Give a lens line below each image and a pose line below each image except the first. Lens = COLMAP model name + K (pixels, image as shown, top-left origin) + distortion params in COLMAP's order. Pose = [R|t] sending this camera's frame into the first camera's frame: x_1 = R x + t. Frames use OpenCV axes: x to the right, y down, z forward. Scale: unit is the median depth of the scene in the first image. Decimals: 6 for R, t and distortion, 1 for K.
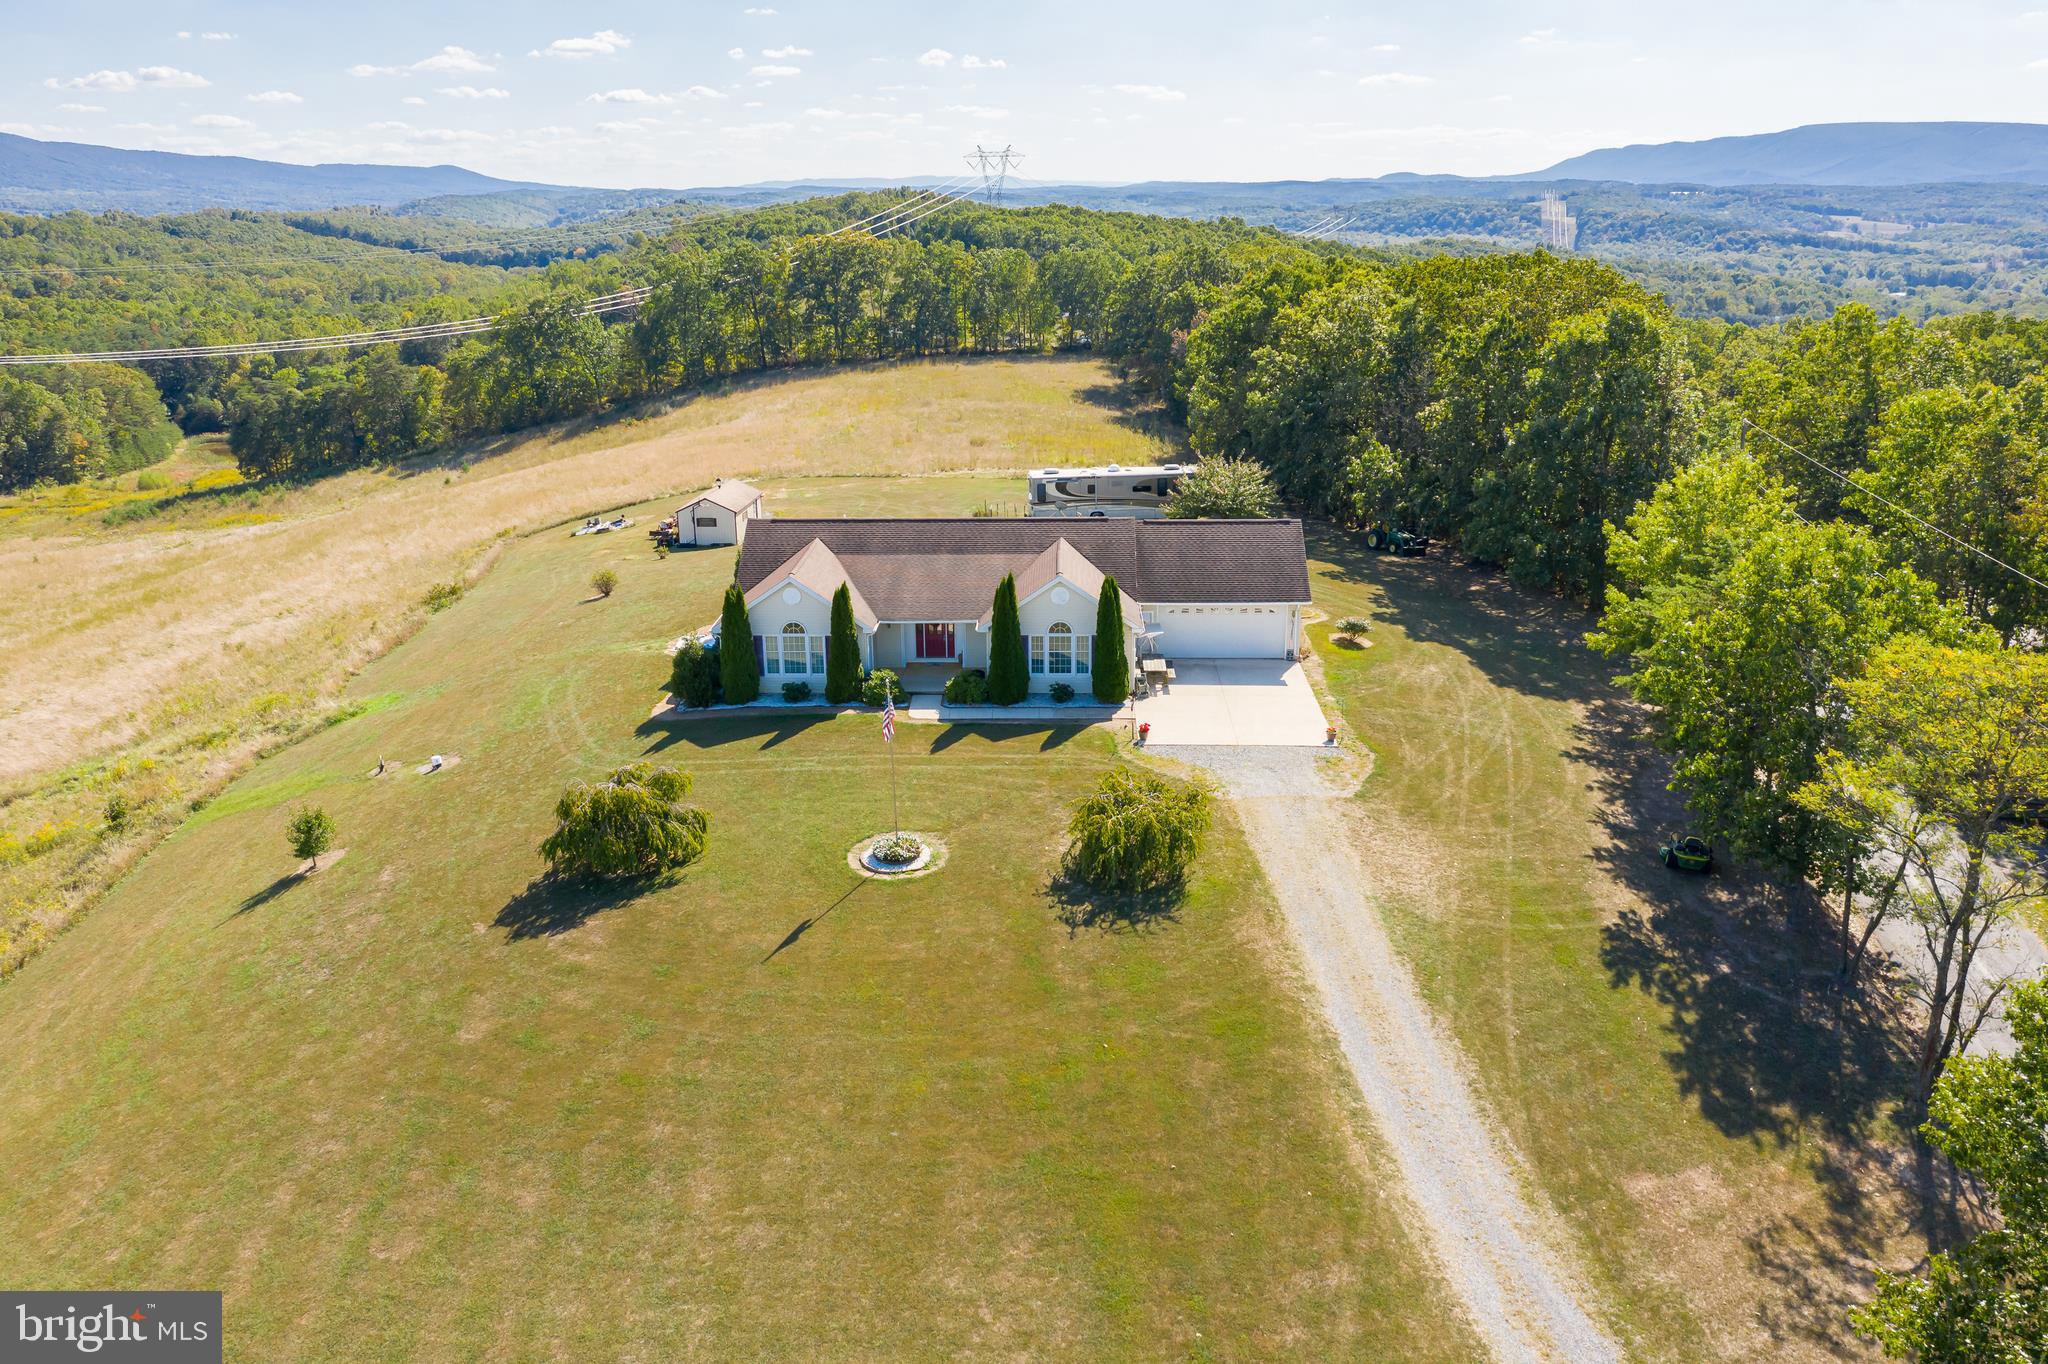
lens RADIAL K [[1744.7, 0, 1024.0], [0, 1744.7, 682.0], [0, 0, 1]] dist [-0.004222, -0.002083]
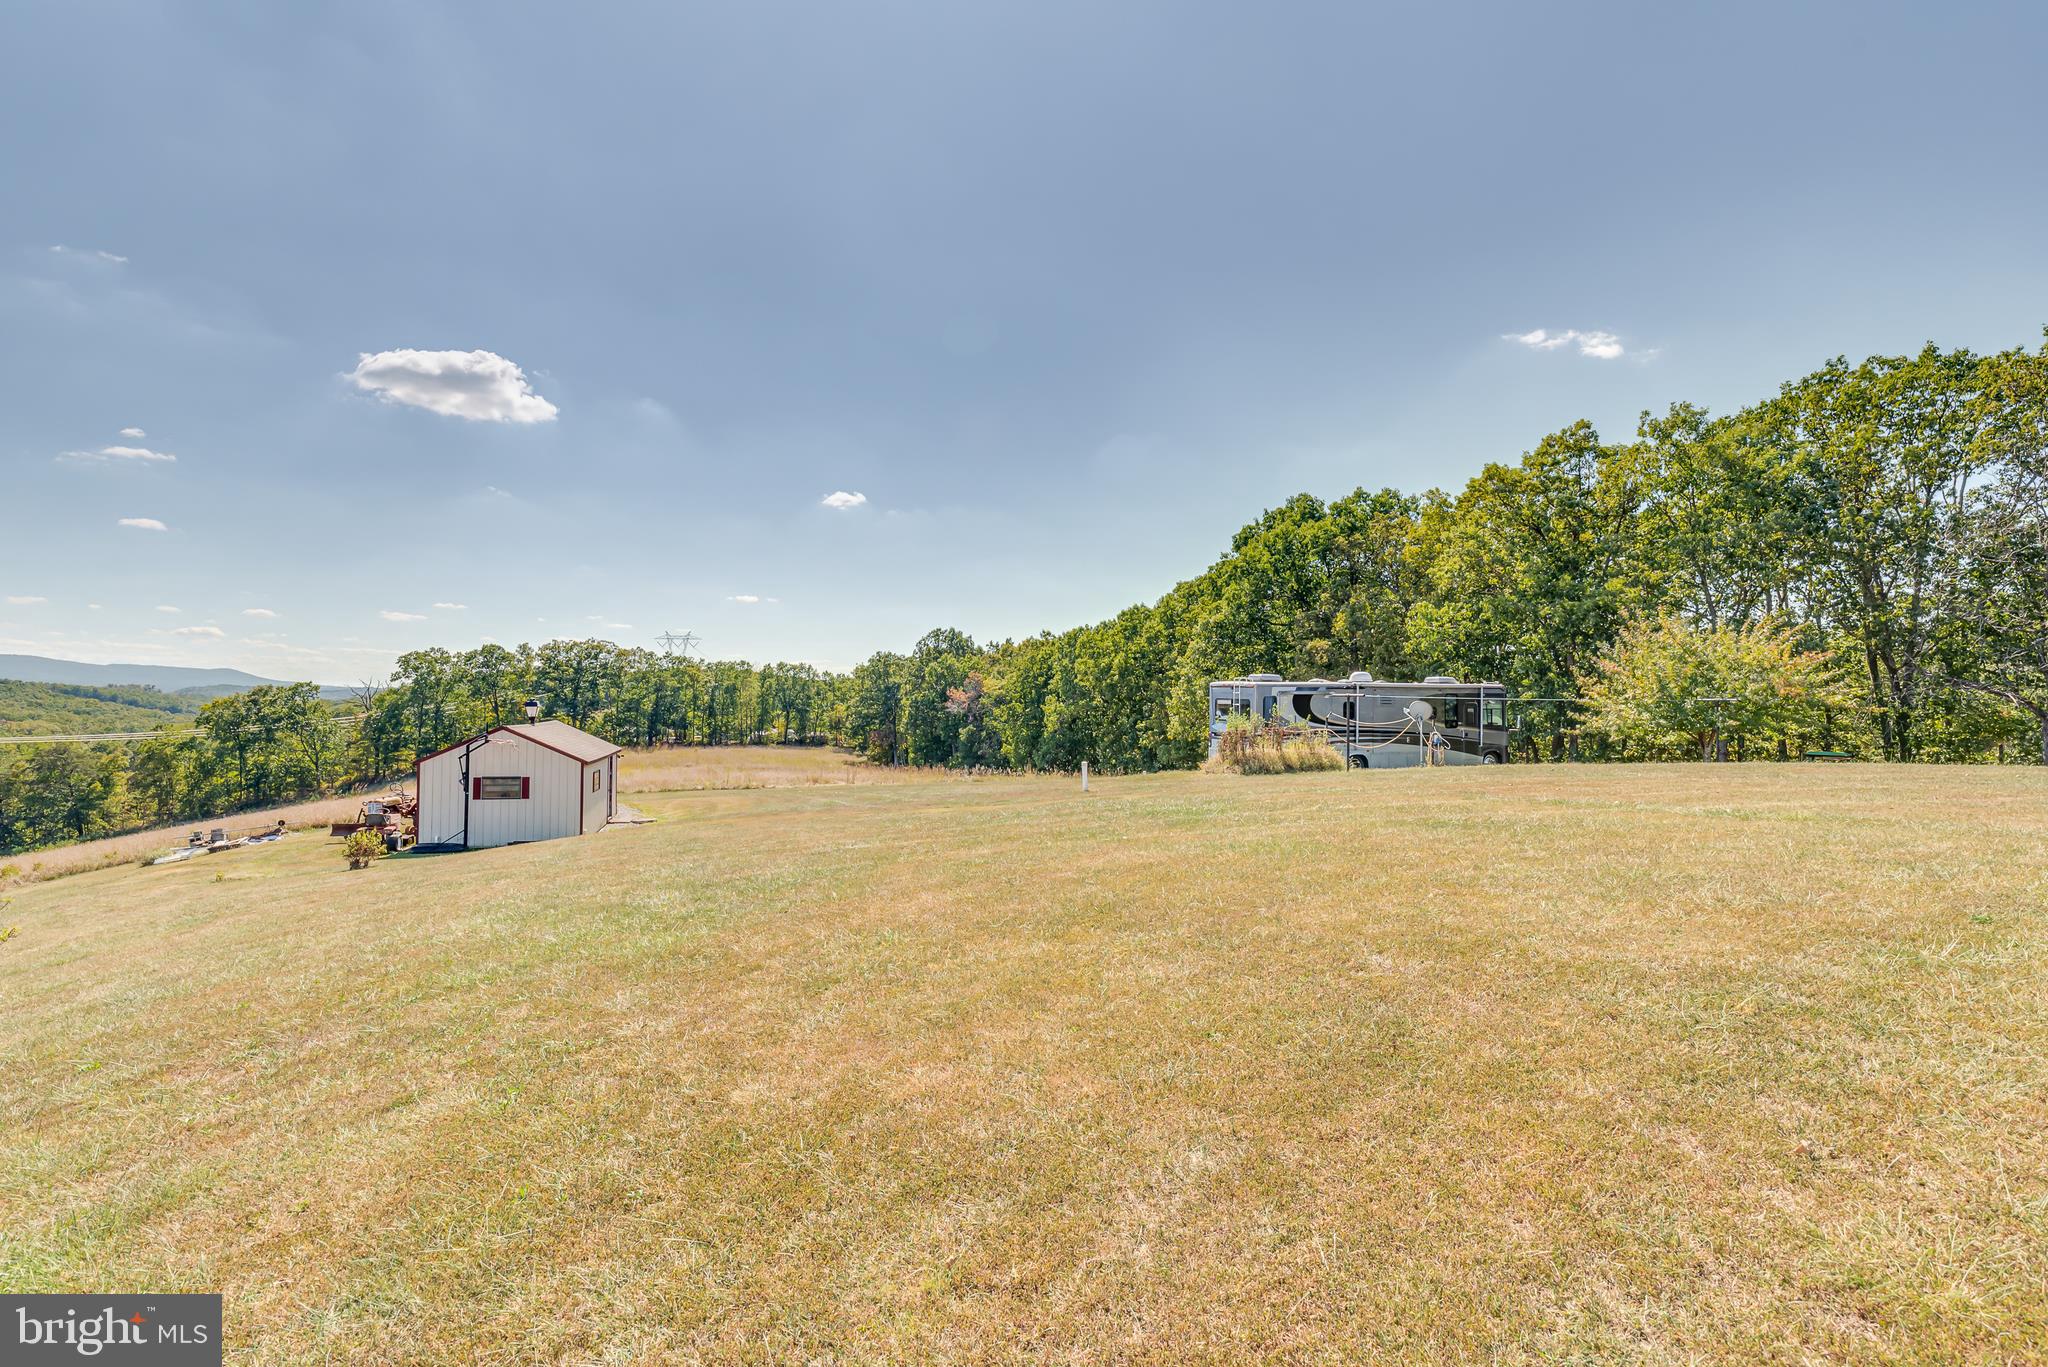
lens RADIAL K [[997.3, 0, 996.0], [0, 997.3, 684.9], [0, 0, 1]] dist [0.000809, 0.000820]
pose [[0.942471, 0.027675, 0.333140, -0.219556], [0.075977, 0.952752, -0.294092, -0.056572], [-0.325539, 0.302485, 0.895839, 1.086452]]
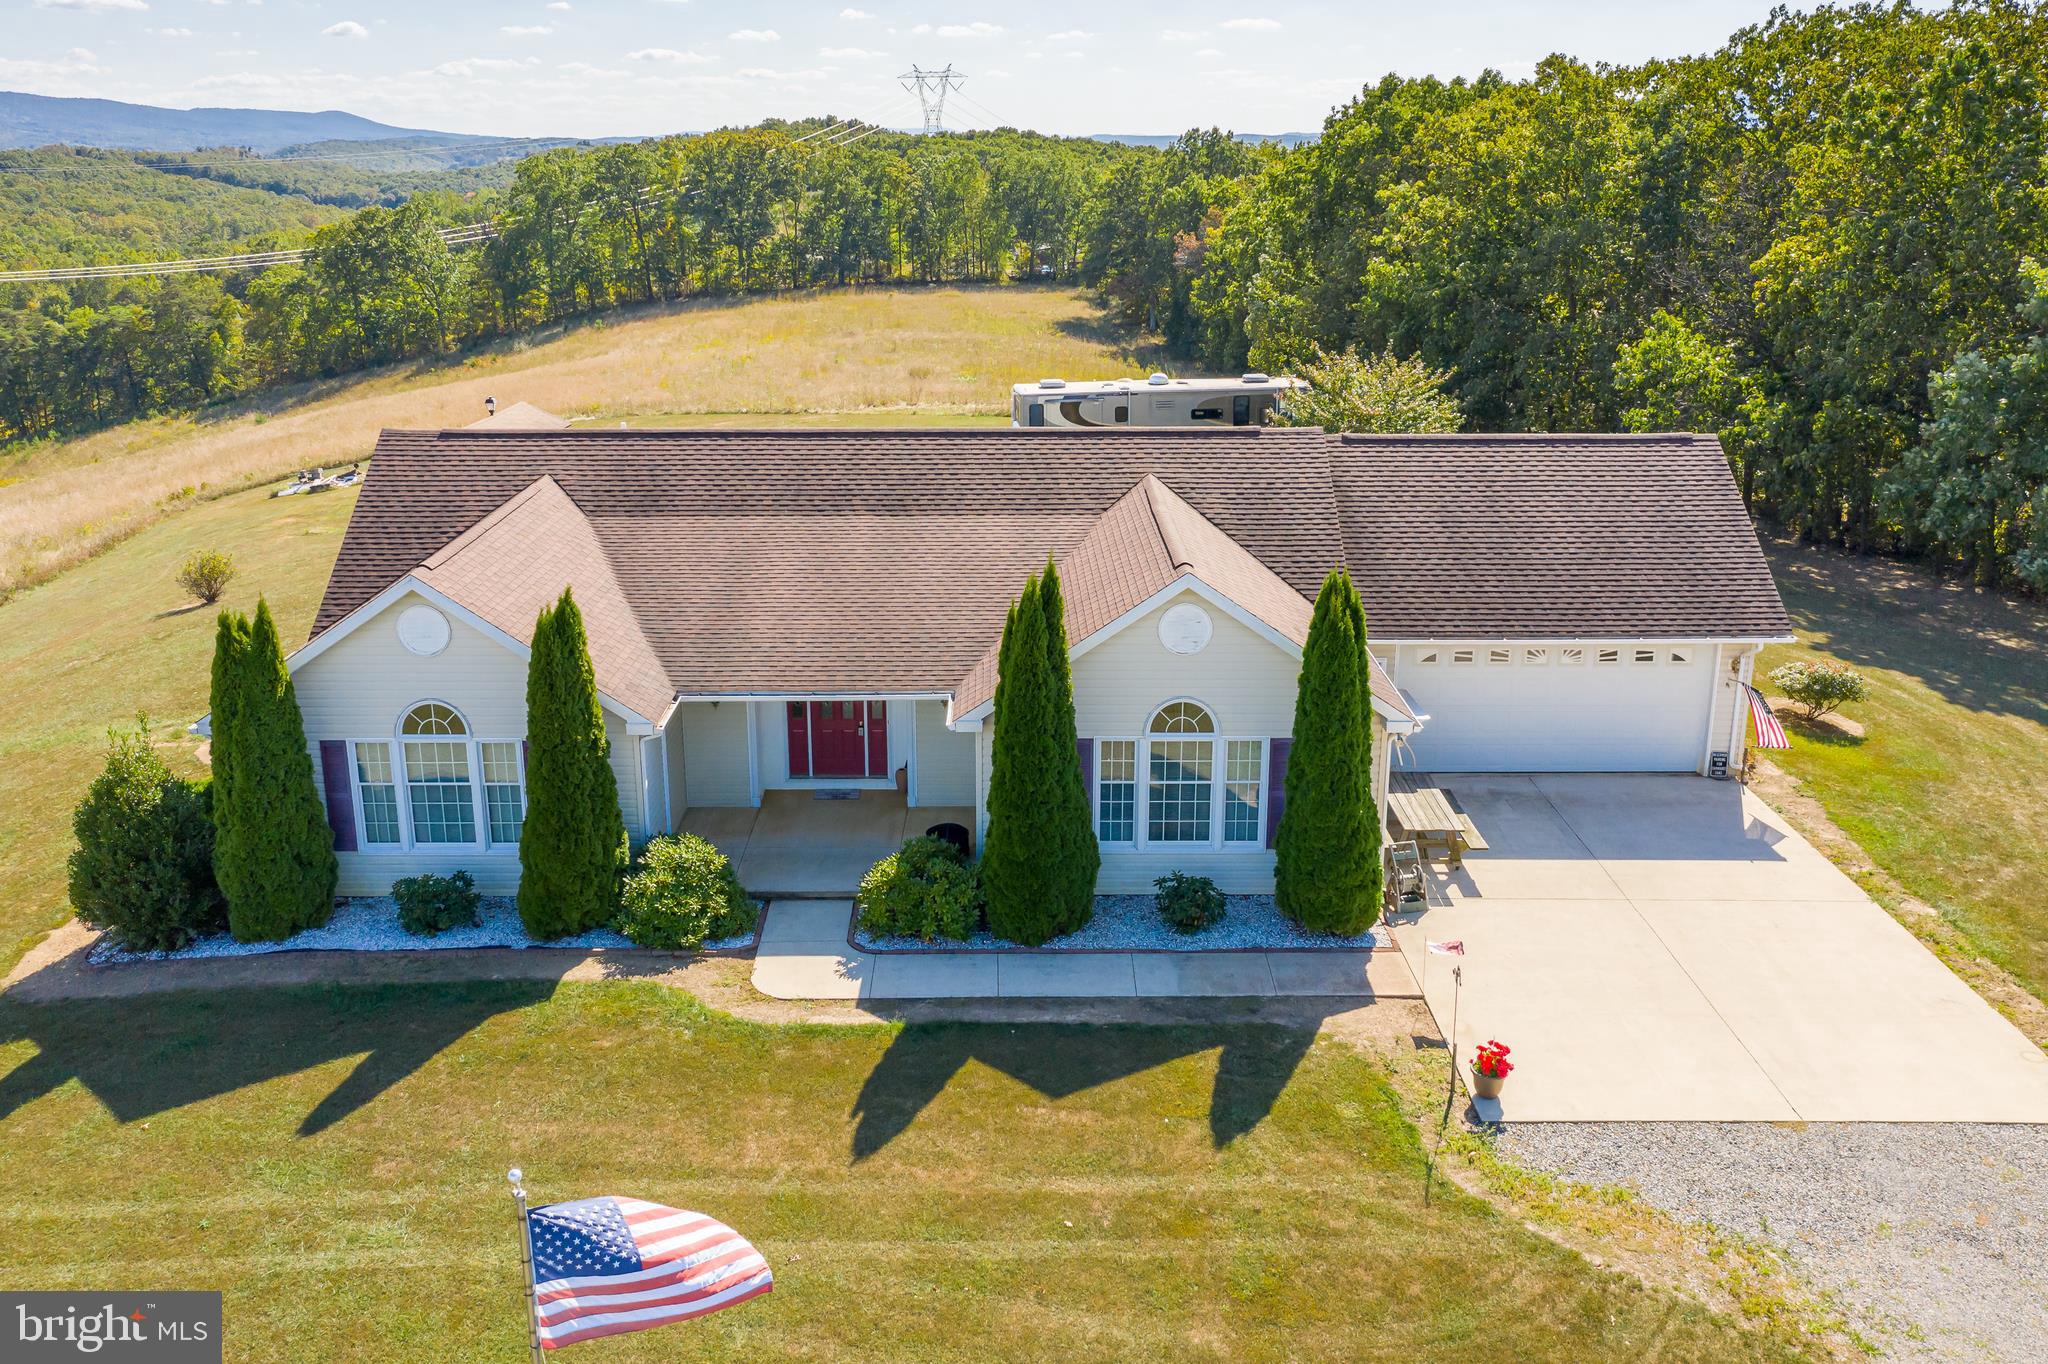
lens RADIAL K [[1784.7, 0, 1017.7], [0, 1784.7, 641.8], [0, 0, 1]] dist [-0.004526, -0.005477]
pose [[0.999467, -0.001765, 0.032613, -0.022315], [0.002173, 0.999919, -0.012503, -0.037593], [-0.032588, 0.012567, 0.999390, 0.567689]]
